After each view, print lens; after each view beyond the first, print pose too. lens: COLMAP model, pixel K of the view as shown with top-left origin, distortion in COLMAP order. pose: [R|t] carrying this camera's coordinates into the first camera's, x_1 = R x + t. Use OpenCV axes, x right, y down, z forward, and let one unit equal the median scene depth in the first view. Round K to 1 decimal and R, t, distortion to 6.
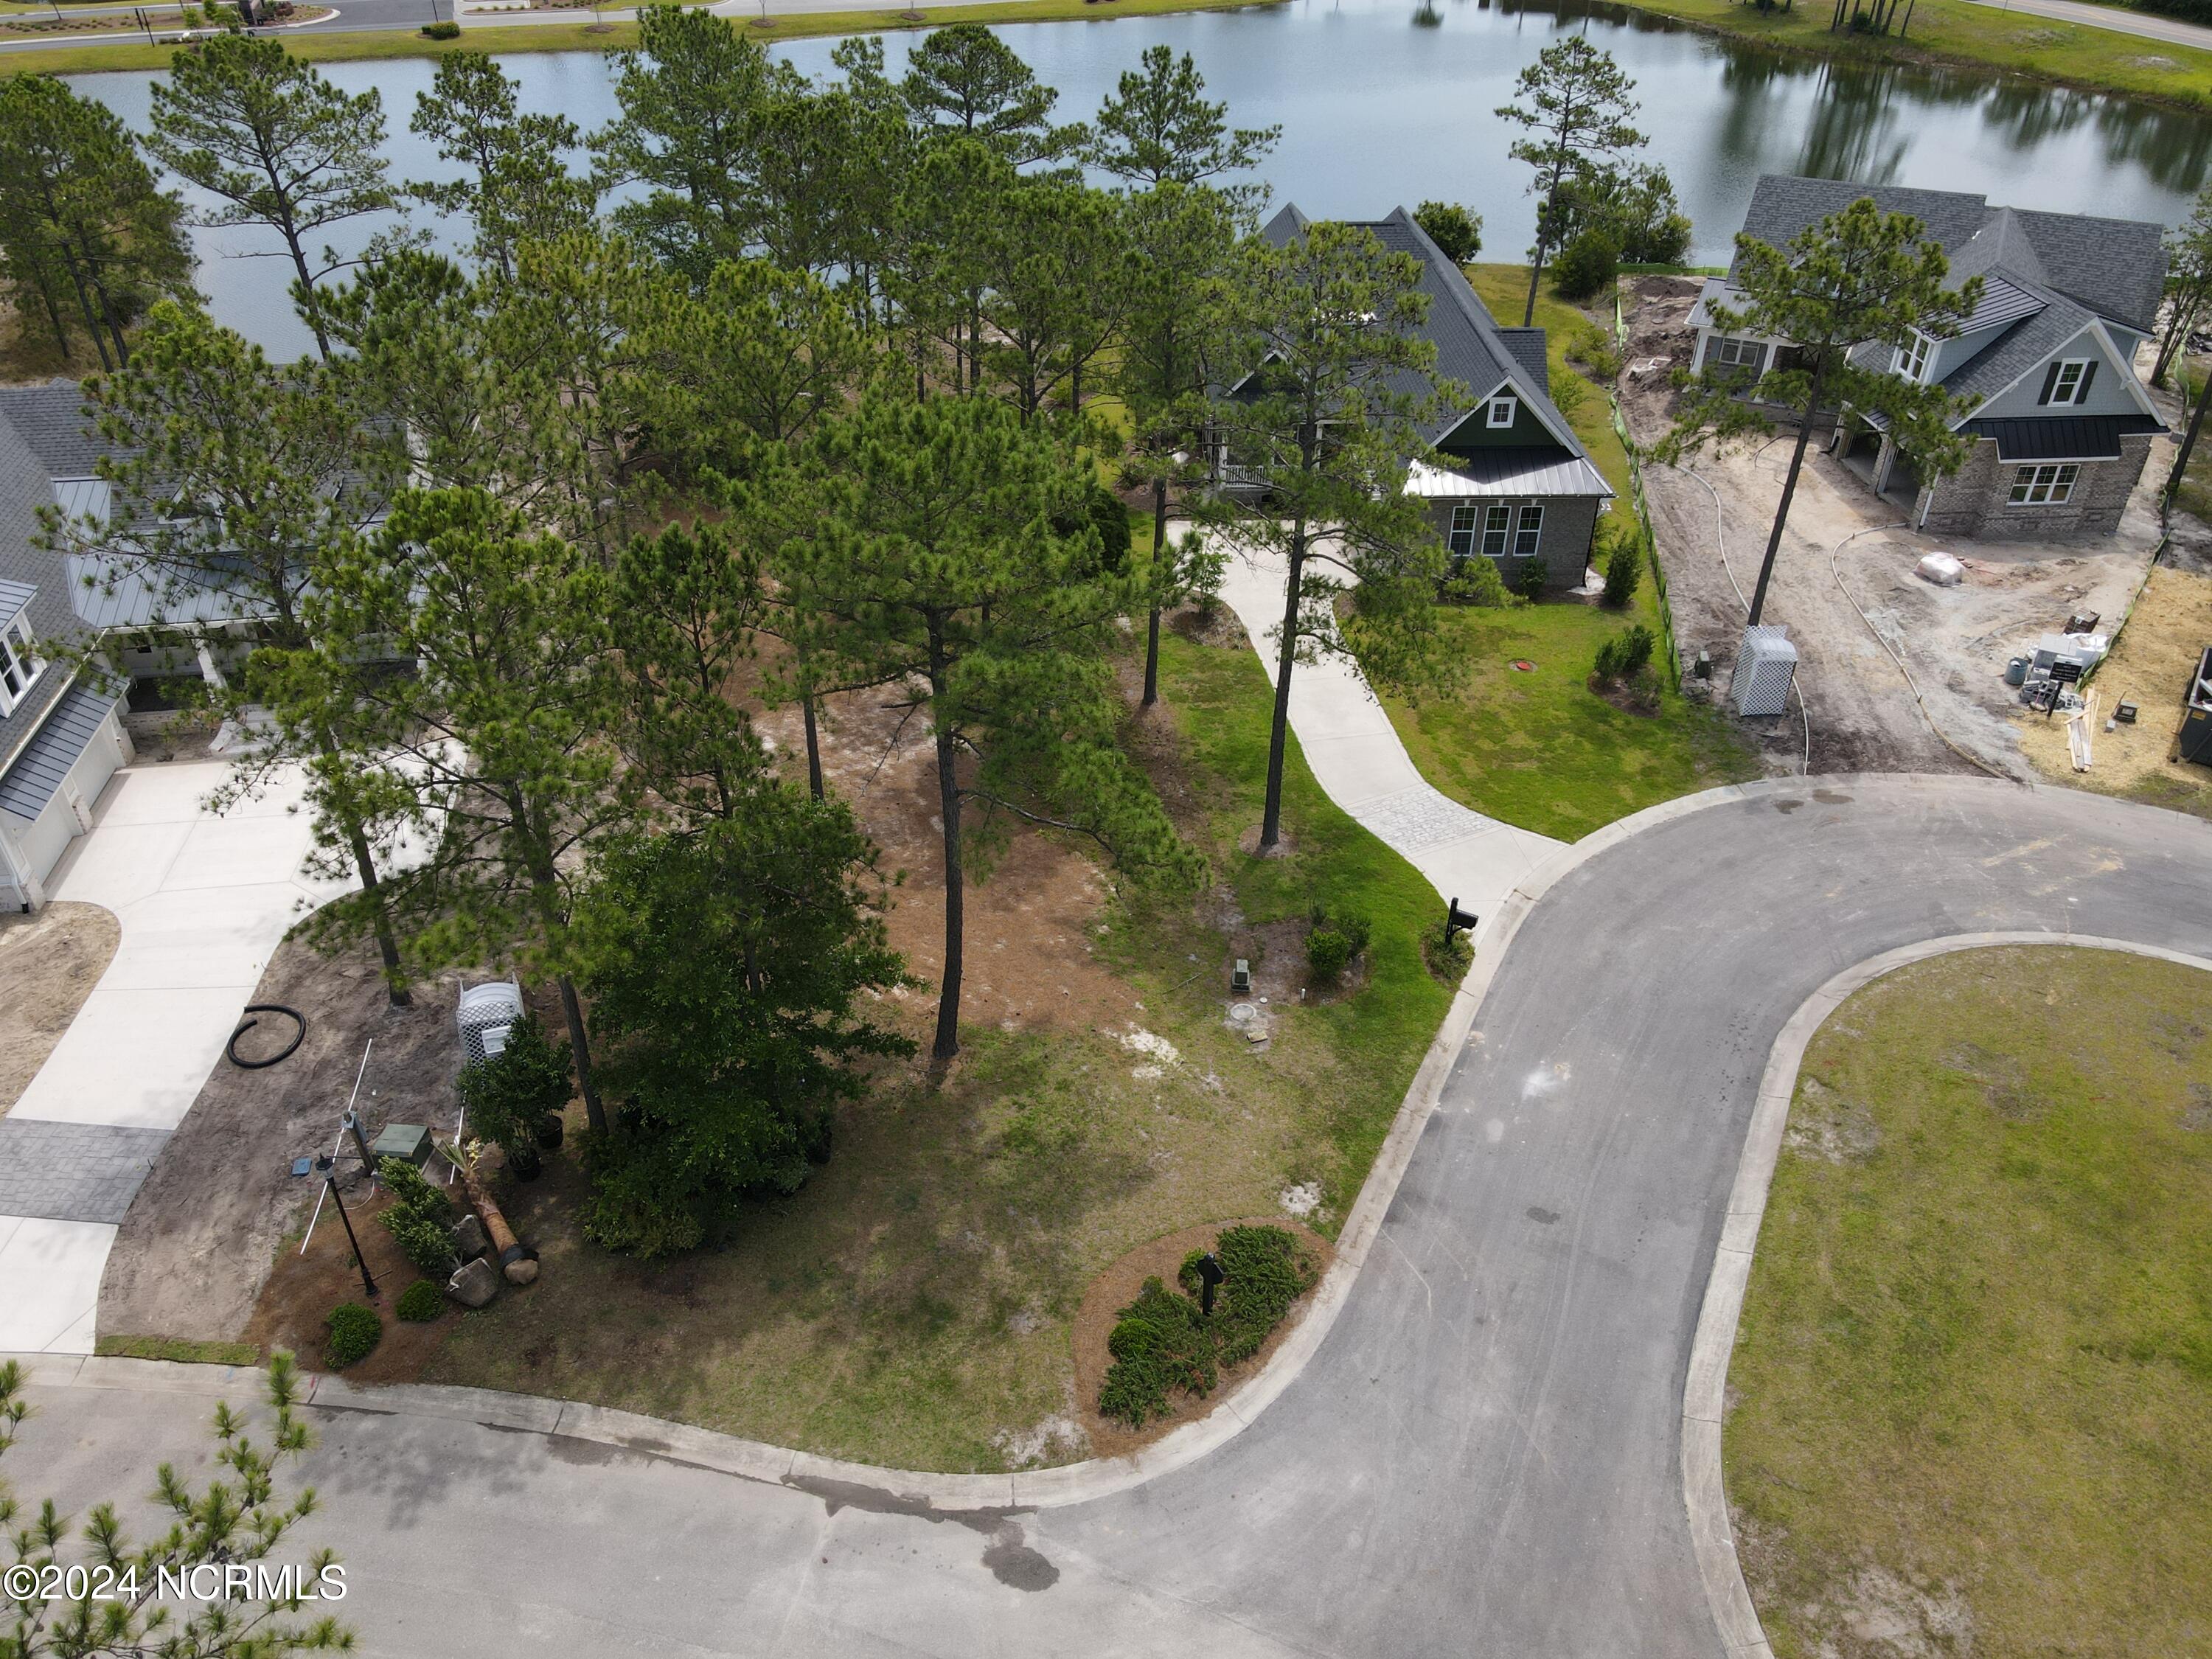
lens RADIAL K [[1606.8, 0, 1093.8], [0, 1606.8, 824.7], [0, 0, 1]] dist [0.001377, 0.024870]
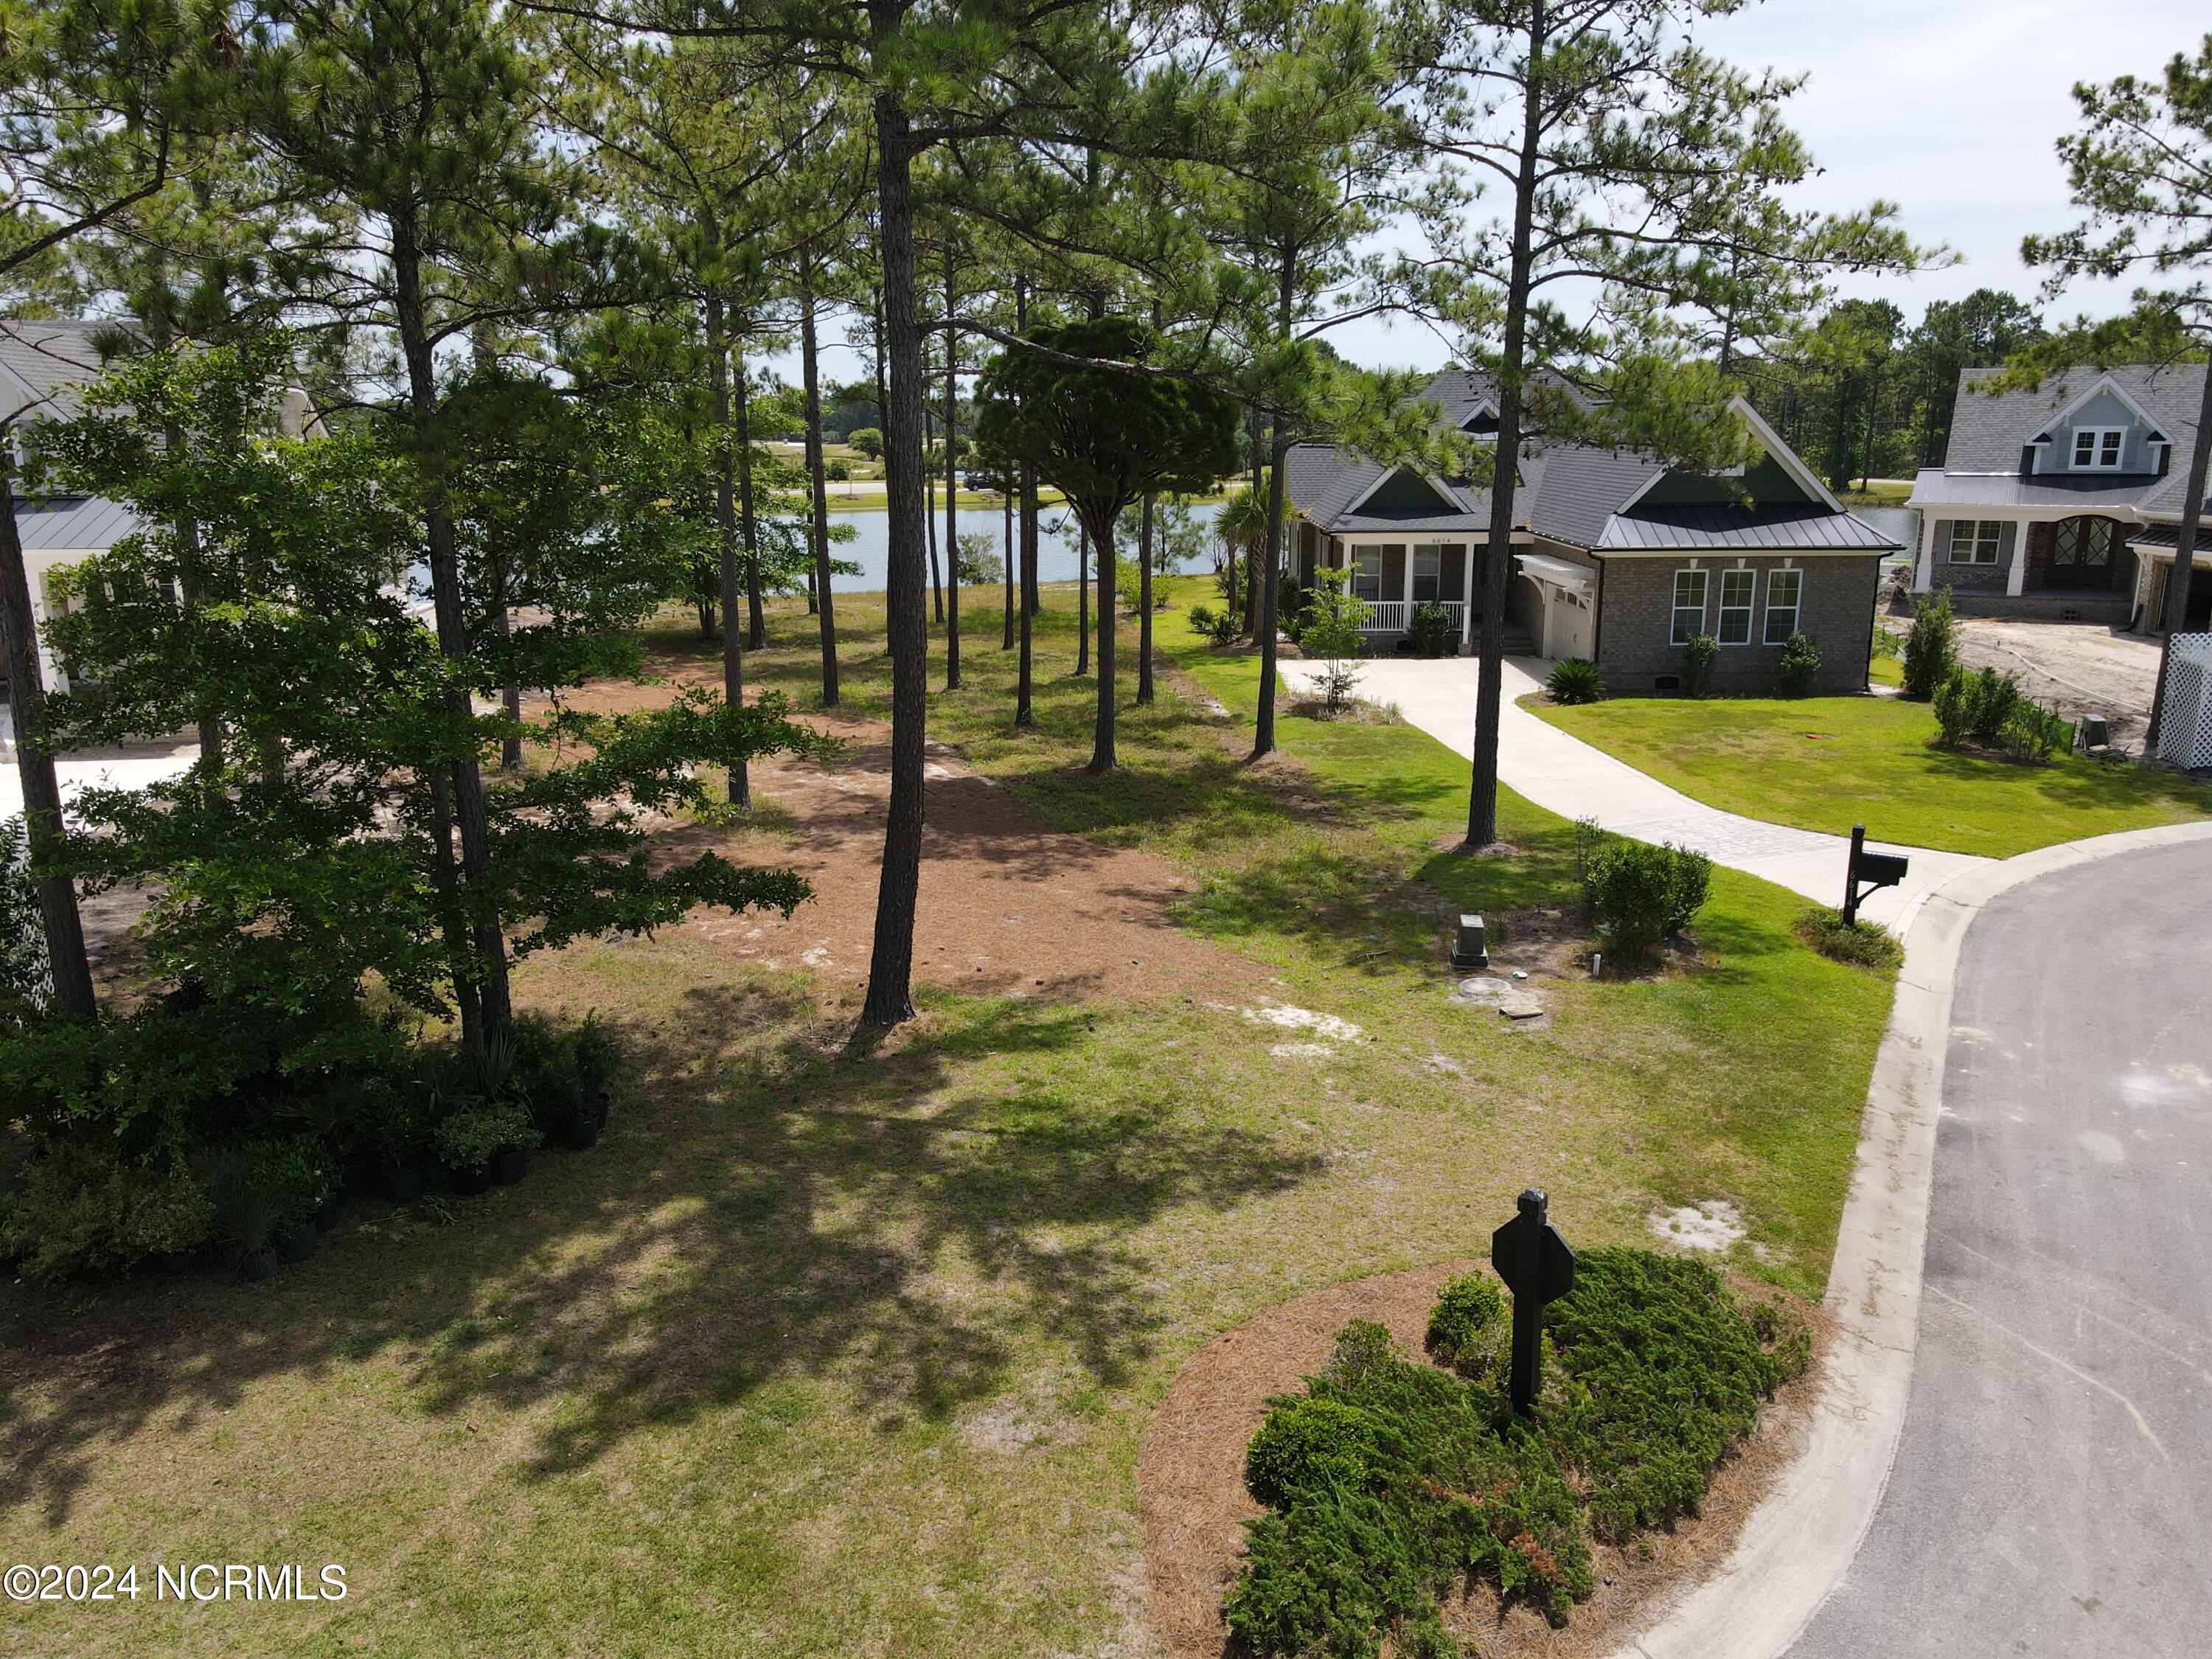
lens RADIAL K [[1606.8, 0, 1102.1], [0, 1606.8, 833.1], [0, 0, 1]] dist [0.001377, 0.024870]
pose [[0.999113, 0.004483, -0.041876, -0.006410], [-0.019099, 0.934426, -0.355645, 0.265640], [0.037535, 0.356130, 0.933682, 0.530357]]
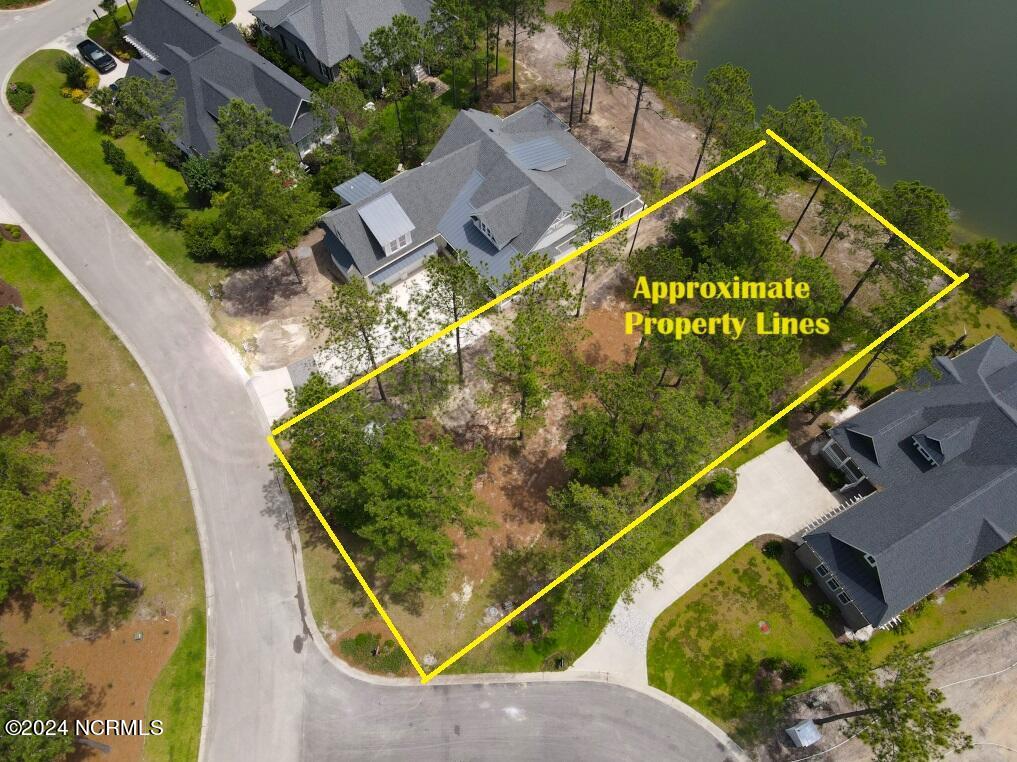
lens RADIAL K [[738.8, 0, 504.3], [0, 738.8, 380.7], [0, 0, 1]] dist [0.001377, 0.024870]
pose [[0.475349, 0.766766, -0.431409, 0.396449], [-0.504533, 0.639284, 0.580312, -1.061118], [0.720756, -0.058190, 0.690742, 0.051525]]
